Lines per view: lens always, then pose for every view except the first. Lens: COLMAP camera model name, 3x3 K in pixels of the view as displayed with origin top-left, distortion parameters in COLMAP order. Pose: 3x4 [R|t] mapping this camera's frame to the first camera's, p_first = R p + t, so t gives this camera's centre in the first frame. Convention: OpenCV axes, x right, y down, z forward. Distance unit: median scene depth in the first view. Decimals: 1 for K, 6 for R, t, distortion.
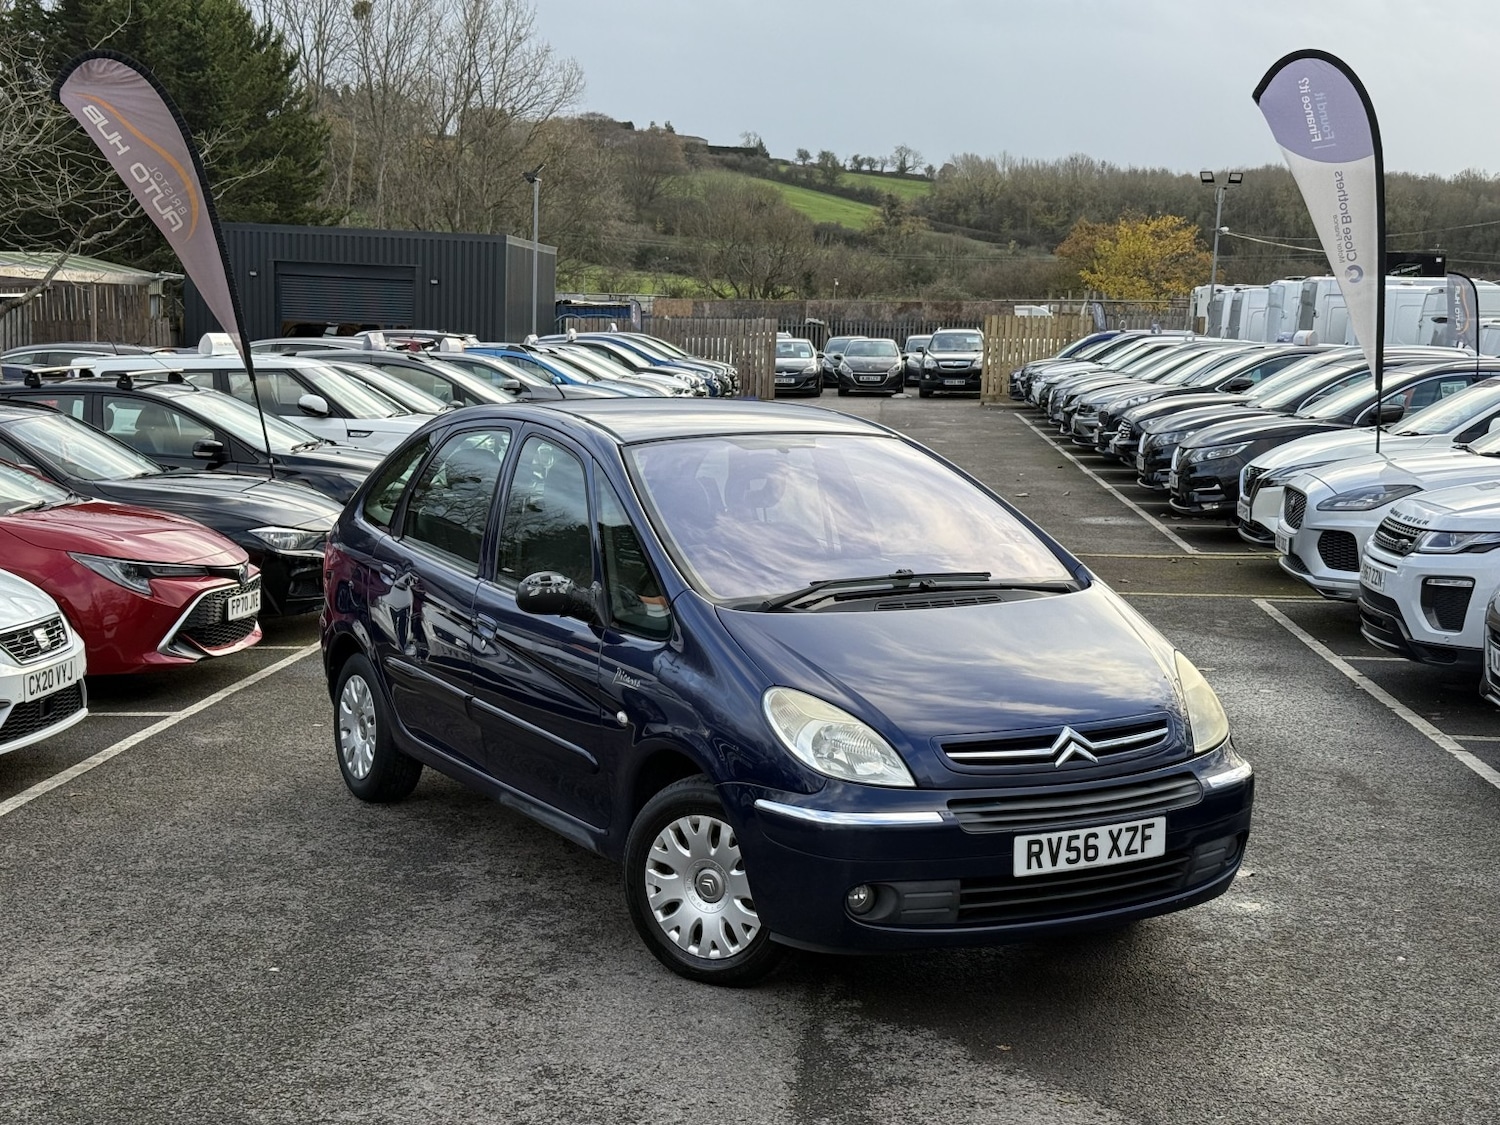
lens RADIAL K [[2246.9, 0, 750.0], [0, 2246.9, 562.5], [0, 0, 1]] dist [0.128016, 0.005753]
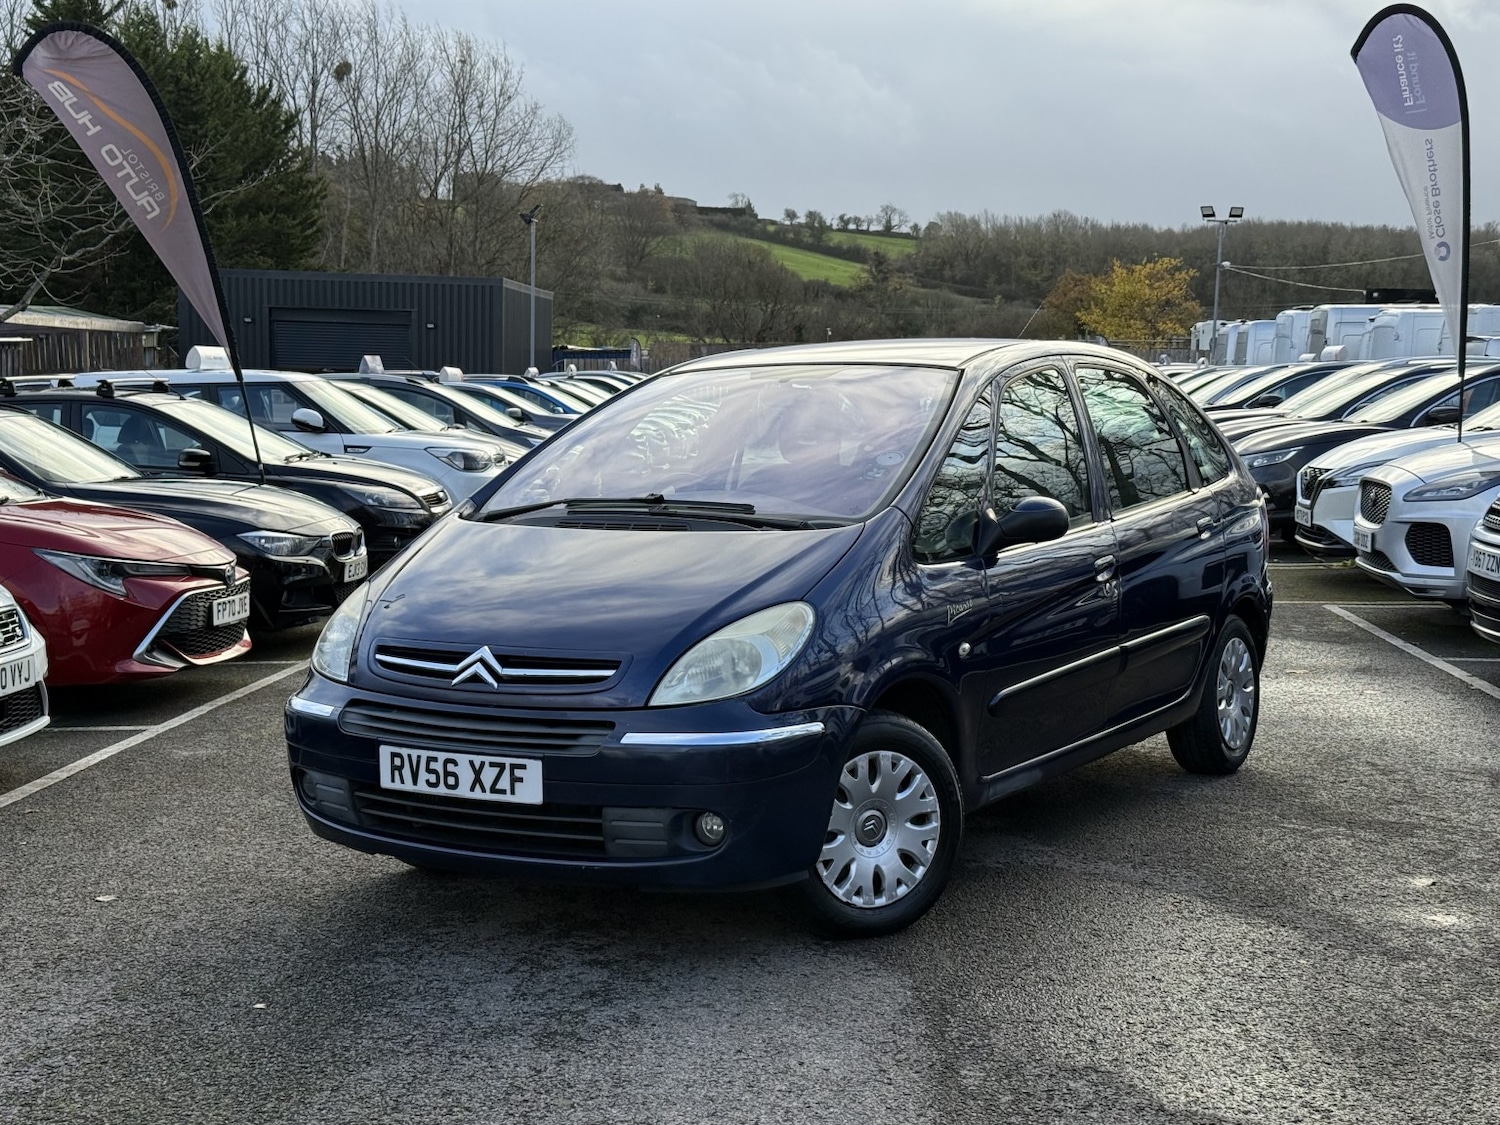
lens RADIAL K [[2195.9, 0, 745.5], [0, 2195.9, 567.0], [0, 0, 1]] dist [0.155767, -0.245779]
pose [[0.999924, -0.011804, 0.003487, -0.033774], [0.011887, 0.999623, -0.024736, 0.039581], [-0.003194, 0.024776, 0.999688, 0.182540]]
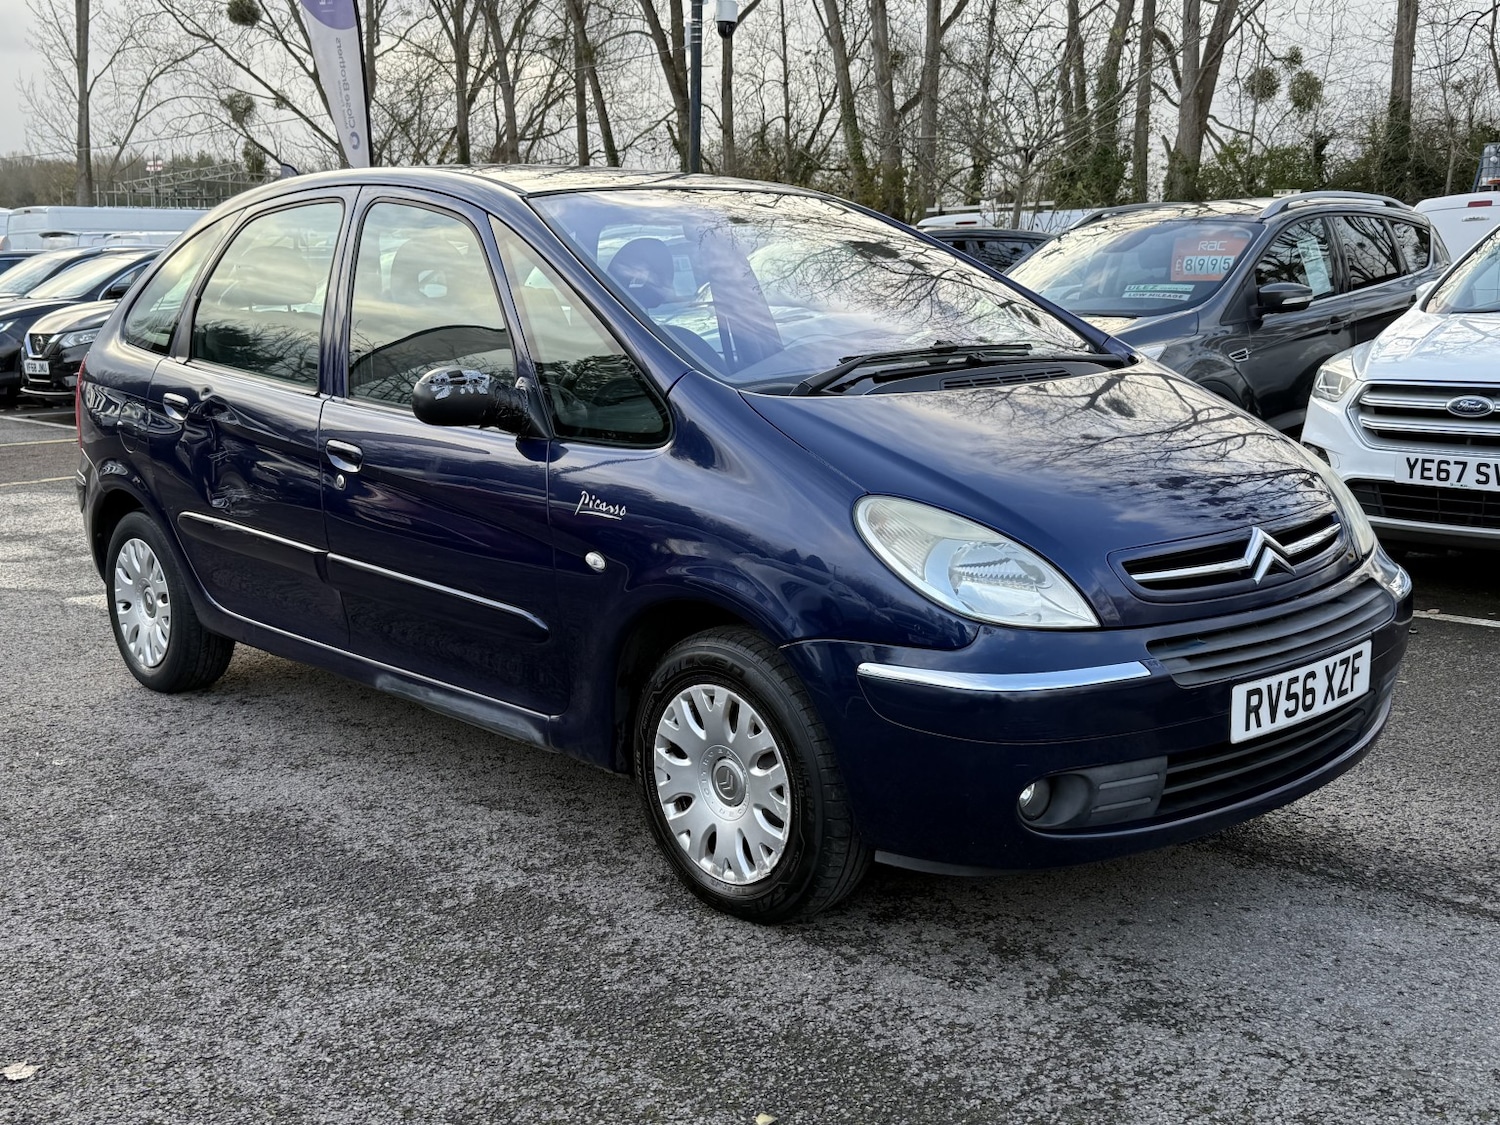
lens RADIAL K [[1692.0, 0, 755.0], [0, 1692.0, 571.0], [0, 0, 1]] dist [0.146500, -0.288250]
pose [[0.972472, -0.068460, 0.222737, -0.111461], [0.052635, 0.995700, 0.076233, 0.029844], [-0.226998, -0.062410, 0.971893, 0.411837]]
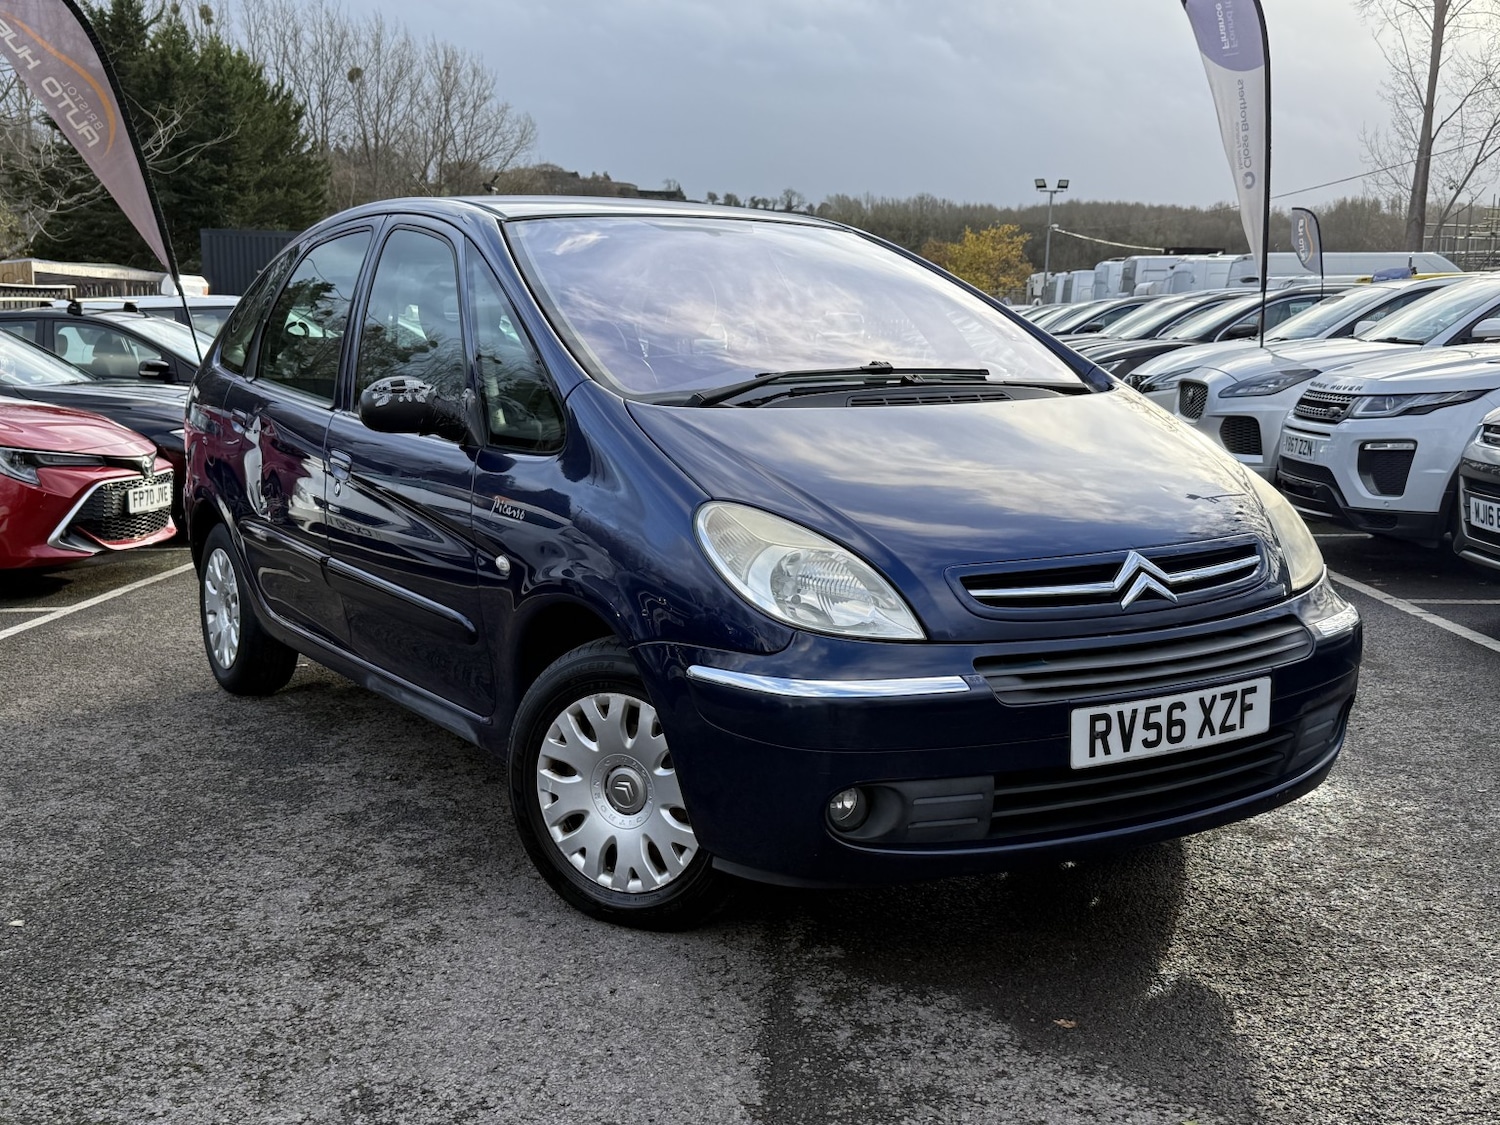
lens RADIAL K [[1692.0, 0, 755.0], [0, 1692.0, 571.0], [0, 0, 1]] dist [0.146500, -0.288250]
pose [[0.998763, -0.021750, 0.044719, 0.000396], [0.020373, 0.999311, 0.031012, 0.048999], [-0.045363, -0.030063, 0.998518, 0.391126]]
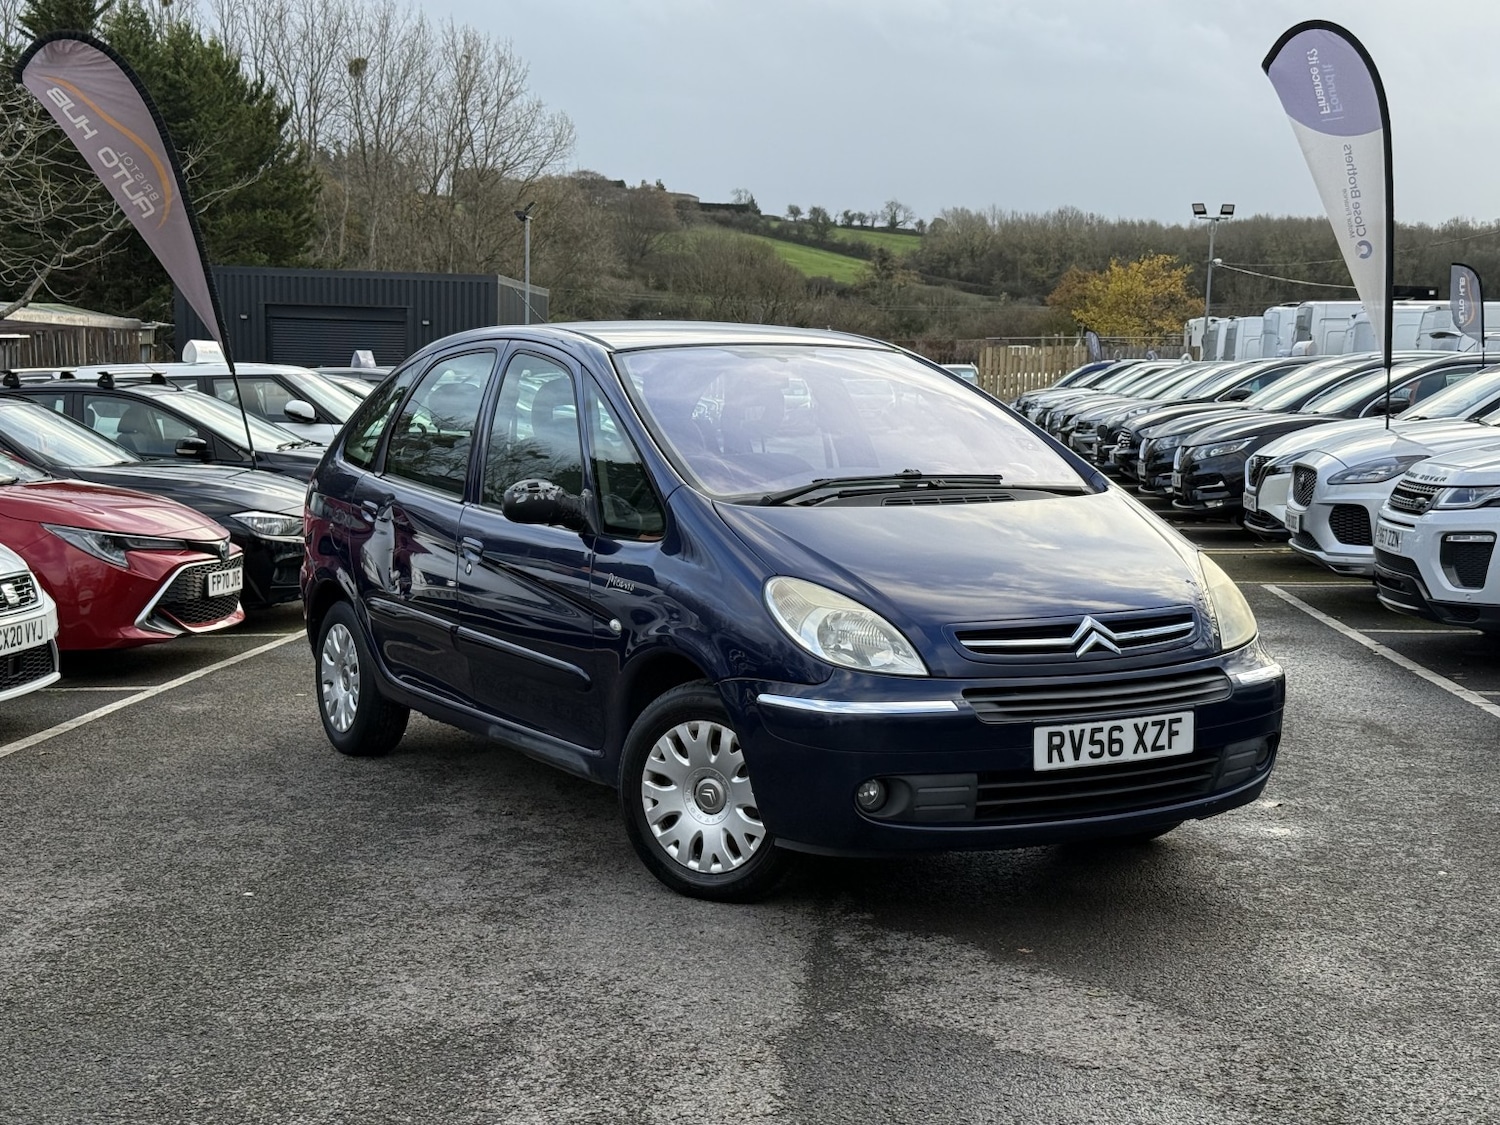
lens RADIAL K [[2242.7, 0, 754.5], [0, 2242.7, 563.9], [0, 0, 1]] dist [0.125406, 0.025054]
pose [[0.999916, -0.012289, 0.004094, -0.001680], [0.012396, 0.999549, -0.027353, 0.061150], [-0.003756, 0.027402, 0.999617, 0.049391]]
